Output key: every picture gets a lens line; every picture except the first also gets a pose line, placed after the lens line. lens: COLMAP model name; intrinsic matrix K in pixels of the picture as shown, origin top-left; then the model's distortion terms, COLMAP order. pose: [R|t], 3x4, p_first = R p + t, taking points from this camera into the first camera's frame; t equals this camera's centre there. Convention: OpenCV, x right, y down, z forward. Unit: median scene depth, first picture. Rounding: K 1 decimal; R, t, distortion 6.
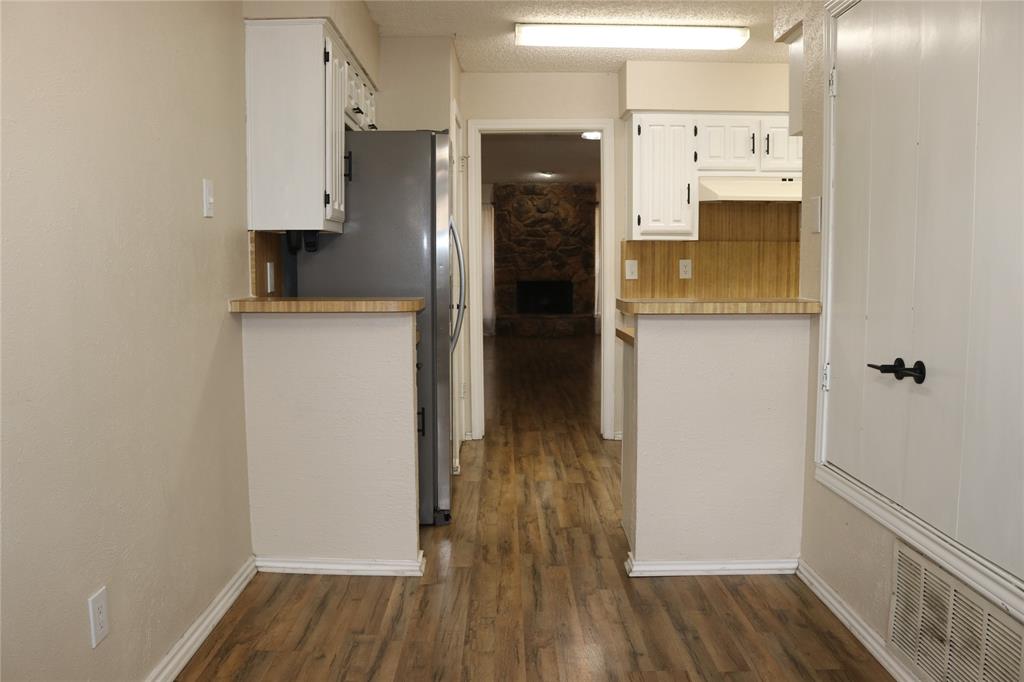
lens RADIAL K [[859.1, 0, 512.7], [0, 859.1, 332.2], [0, 0, 1]] dist [-0.095123, 0.028826]
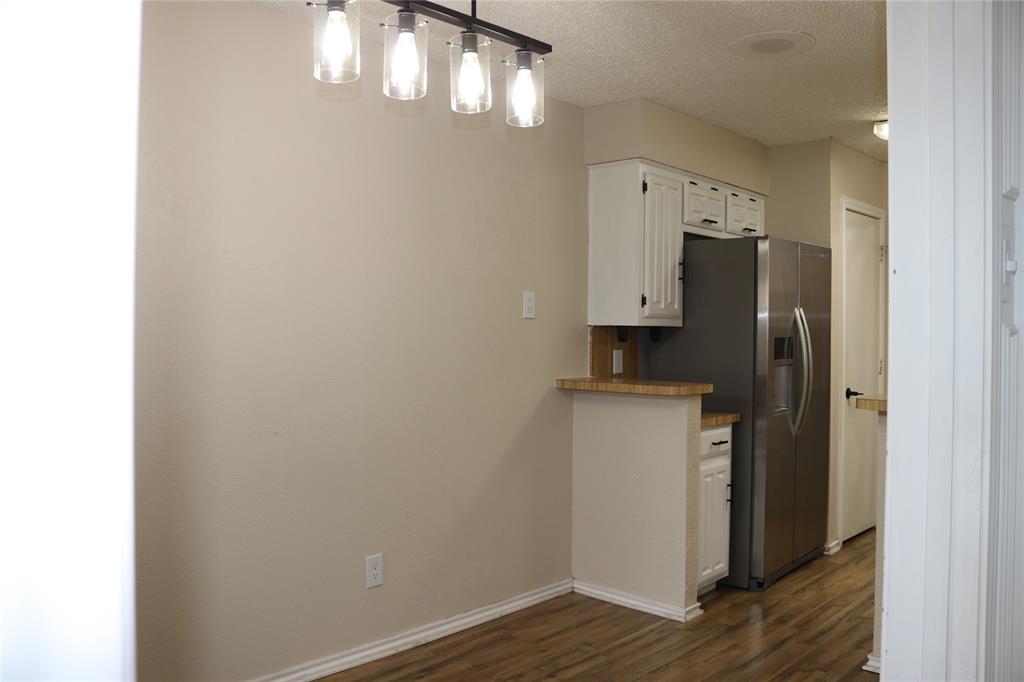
lens RADIAL K [[859.1, 0, 505.0], [0, 859.1, 342.2], [0, 0, 1]] dist [-0.095123, 0.028826]
pose [[0.737393, 0.016644, -0.675259, 0.489393], [-0.065199, 0.996782, -0.046629, -0.025902], [0.672310, 0.078410, 0.736105, -0.048300]]
